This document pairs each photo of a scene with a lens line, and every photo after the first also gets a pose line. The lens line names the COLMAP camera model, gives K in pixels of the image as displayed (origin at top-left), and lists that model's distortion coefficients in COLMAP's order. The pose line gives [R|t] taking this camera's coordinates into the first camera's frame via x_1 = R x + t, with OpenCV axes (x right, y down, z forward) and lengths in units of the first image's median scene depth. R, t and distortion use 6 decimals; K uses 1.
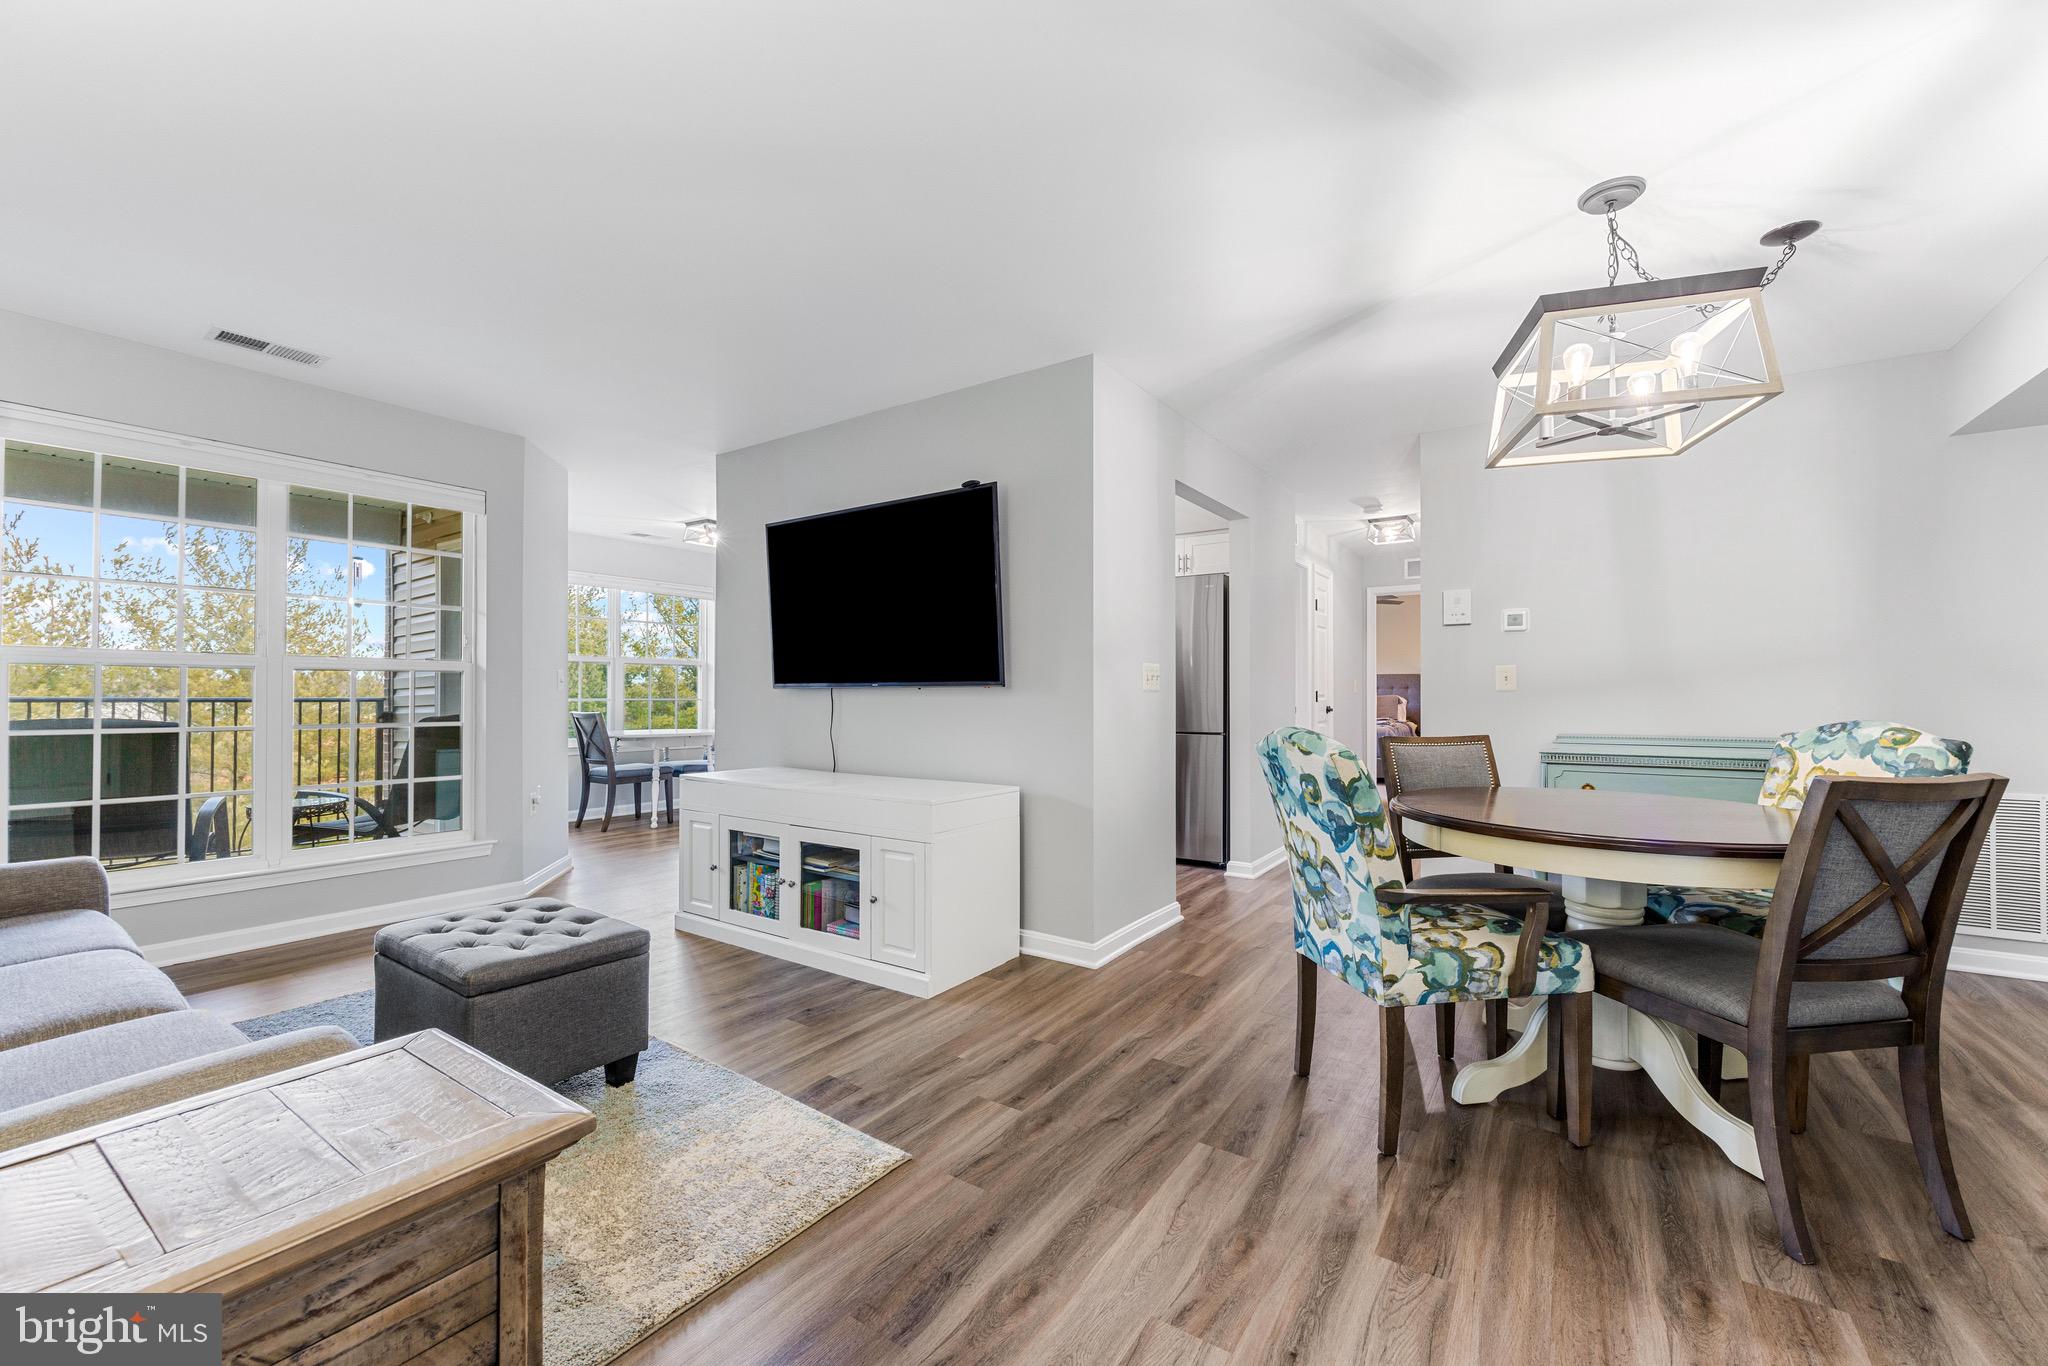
lens RADIAL K [[817.7, 0, 1029.1], [0, 817.7, 690.9], [0, 0, 1]] dist [-0.001997, 0.000114]
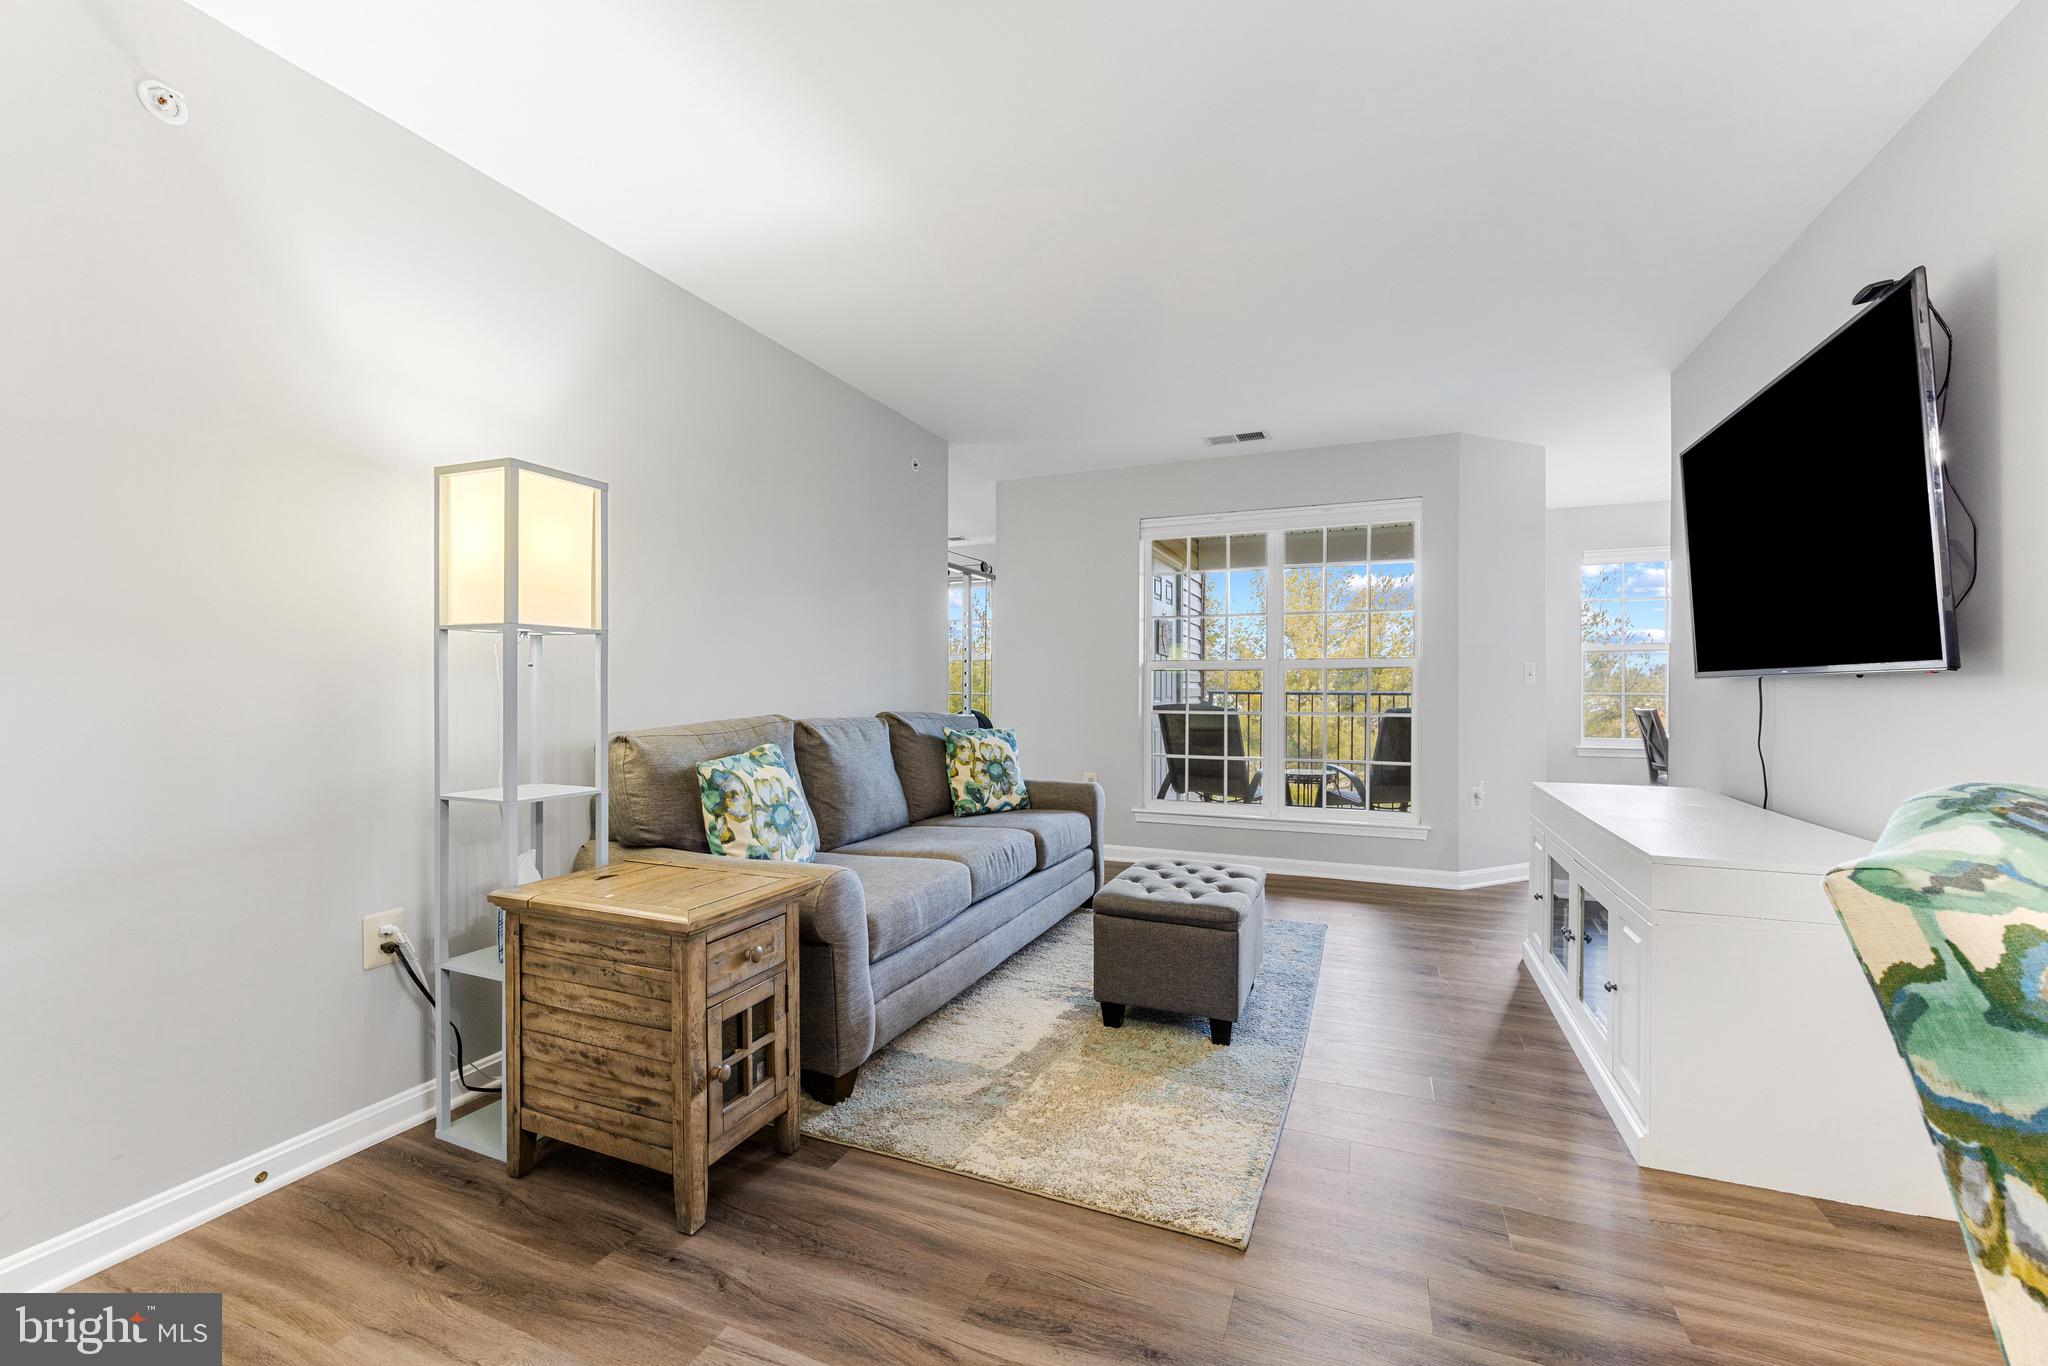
lens RADIAL K [[818.9, 0, 1019.5], [0, 818.9, 695.6], [0, 0, 1]] dist [-0.001263, -0.000124]
pose [[0.189481, 0.005818, -0.981867, 0.546046], [0.007015, 0.999949, 0.007279, 0.005130], [0.981859, -0.008267, 0.189430, 0.552834]]
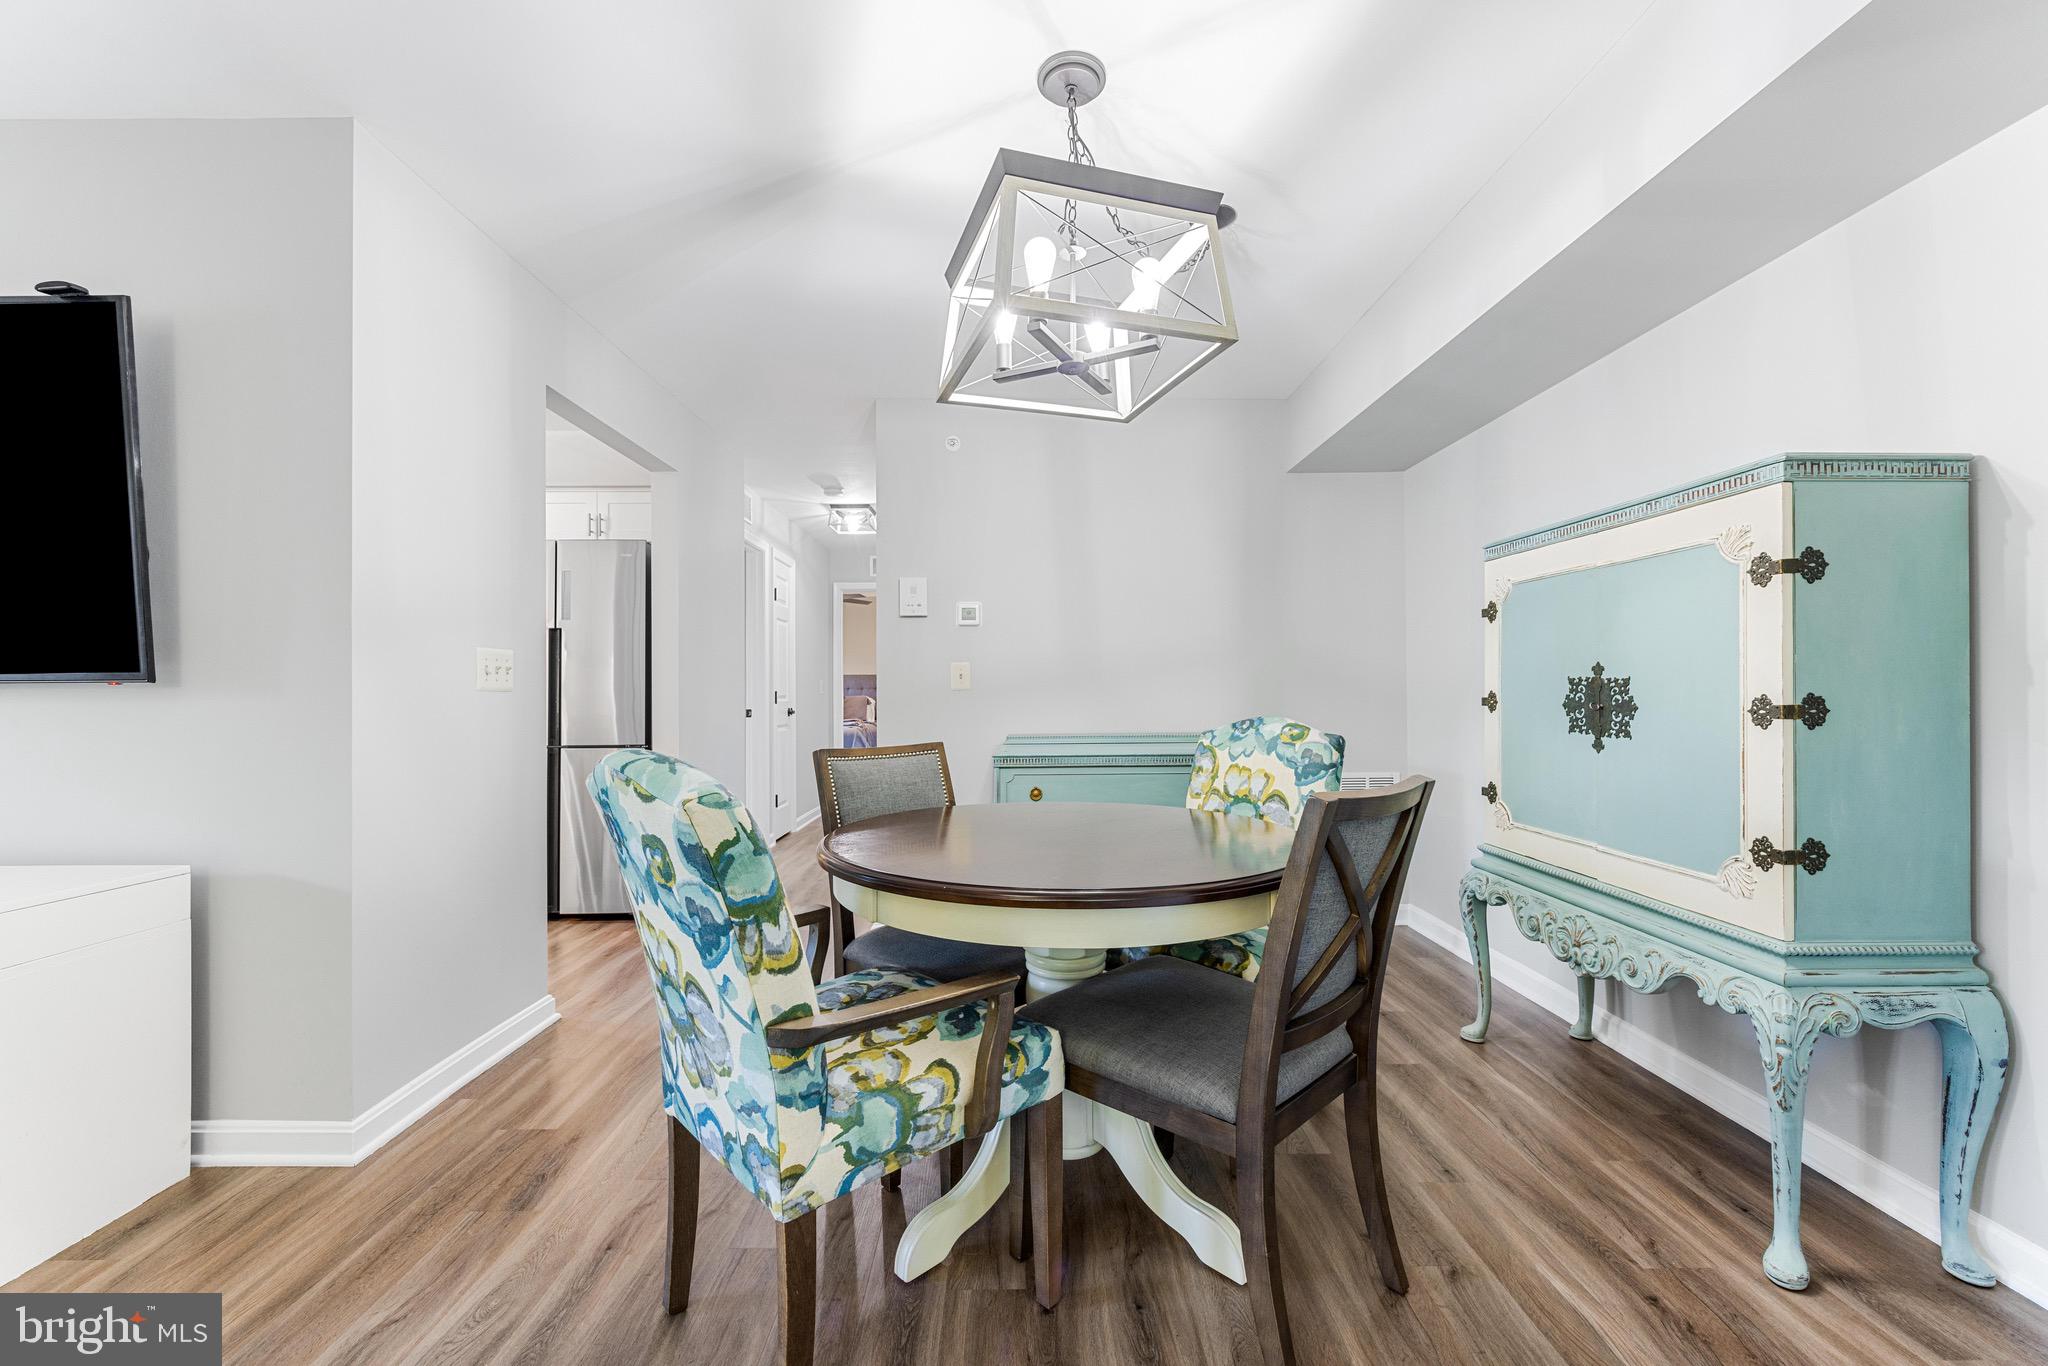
lens RADIAL K [[817.7, 0, 1029.1], [0, 817.7, 690.9], [0, 0, 1]] dist [-0.001997, 0.000114]
pose [[0.818632, -0.002015, 0.574315, 0.214386], [0.003083, 0.999995, -0.000886, 0.004224], [-0.574311, 0.002496, 0.818634, 0.366656]]
